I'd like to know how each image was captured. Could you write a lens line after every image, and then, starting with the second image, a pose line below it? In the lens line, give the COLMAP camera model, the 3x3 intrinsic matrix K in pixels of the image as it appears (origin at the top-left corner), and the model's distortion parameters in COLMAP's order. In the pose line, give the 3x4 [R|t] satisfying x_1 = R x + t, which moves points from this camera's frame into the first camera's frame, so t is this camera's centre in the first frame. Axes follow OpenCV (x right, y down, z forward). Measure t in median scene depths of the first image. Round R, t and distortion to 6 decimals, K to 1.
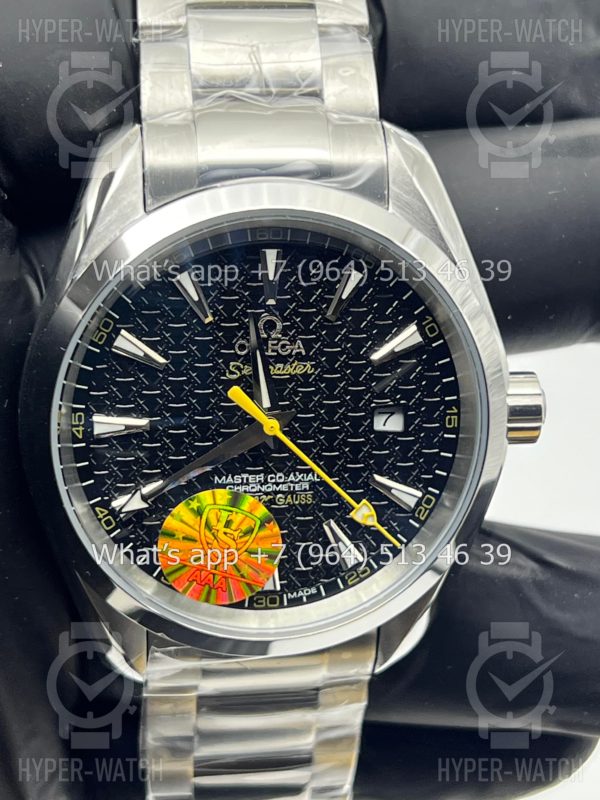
lens RADIAL K [[1965.2, 0, 307.7], [0, 1965.2, 398.8], [0, 0, 1]] dist [0.246841, 0.000000]
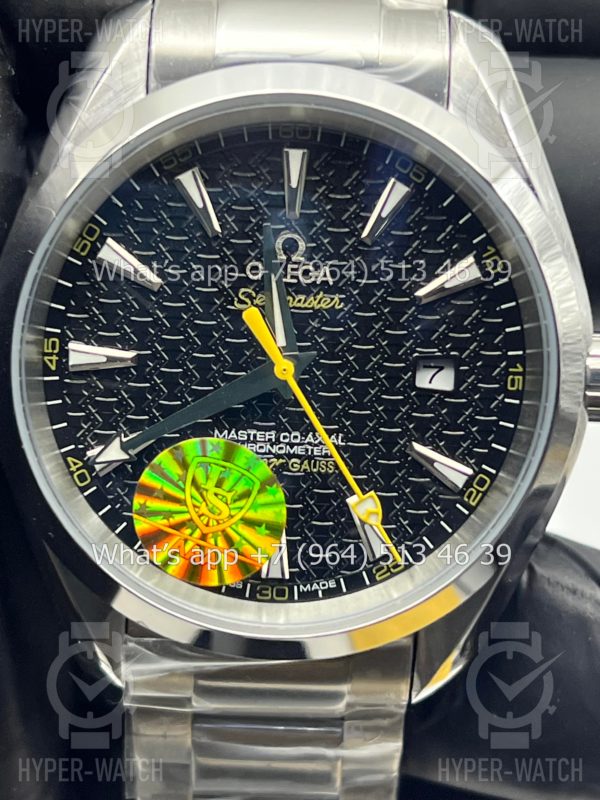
lens RADIAL K [[1965.2, 0, 294.7], [0, 1965.2, 399.4], [0, 0, 1]] dist [0.246841, 0.000000]
pose [[0.988086, 0.054964, -0.143754, 0.101859], [-0.068226, 0.993691, -0.089018, 0.097287], [0.137954, 0.097766, 0.985602, 0.201174]]
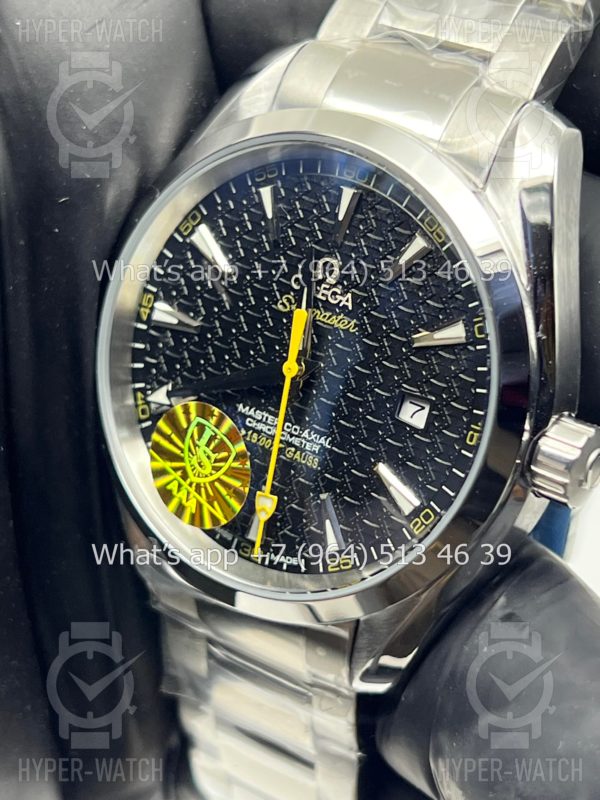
lens RADIAL K [[1965.2, 0, 296.7], [0, 1965.2, 405.4], [0, 0, 1]] dist [0.246841, 0.000000]
pose [[0.732382, 0.315292, -0.603496, 0.553982], [-0.380253, 0.924630, 0.021604, 0.008973], [0.564822, 0.213659, 0.797073, 0.249251]]
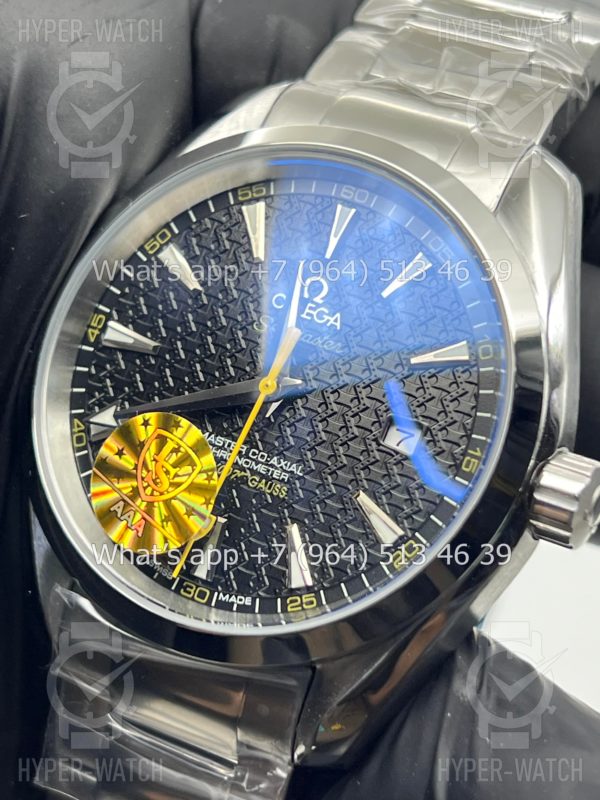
lens RADIAL K [[1965.2, 0, 296.8], [0, 1965.2, 404.8], [0, 0, 1]] dist [0.246841, 0.000000]
pose [[0.818954, 0.253152, -0.515003, 0.439049], [-0.444327, 0.847665, -0.289892, 0.265784], [0.363163, 0.466238, 0.806681, 0.301612]]
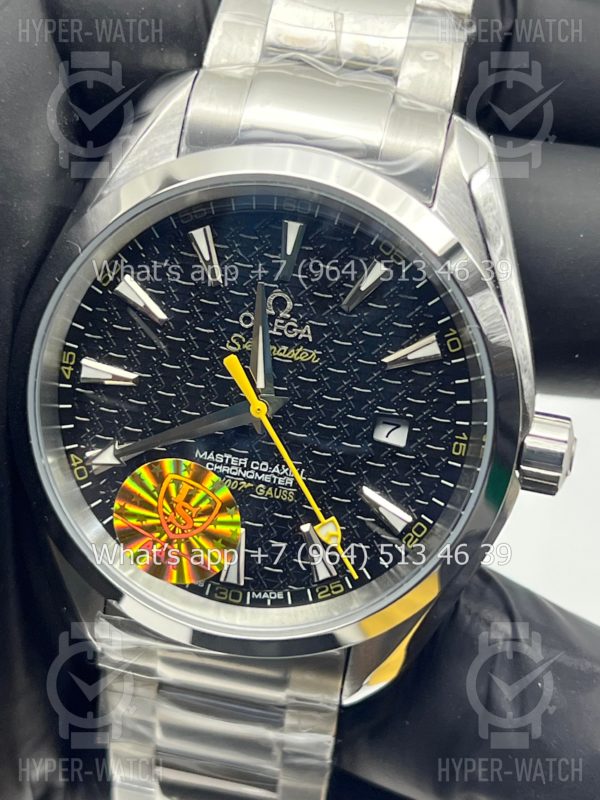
lens RADIAL K [[1965.2, 0, 295.2], [0, 1965.2, 400.8], [0, 0, 1]] dist [0.246841, 0.000000]
pose [[0.944674, 0.206586, -0.254781, 0.233171], [-0.217844, 0.975845, -0.016470, 0.021846], [0.245224, 0.071061, 0.966859, 0.097784]]
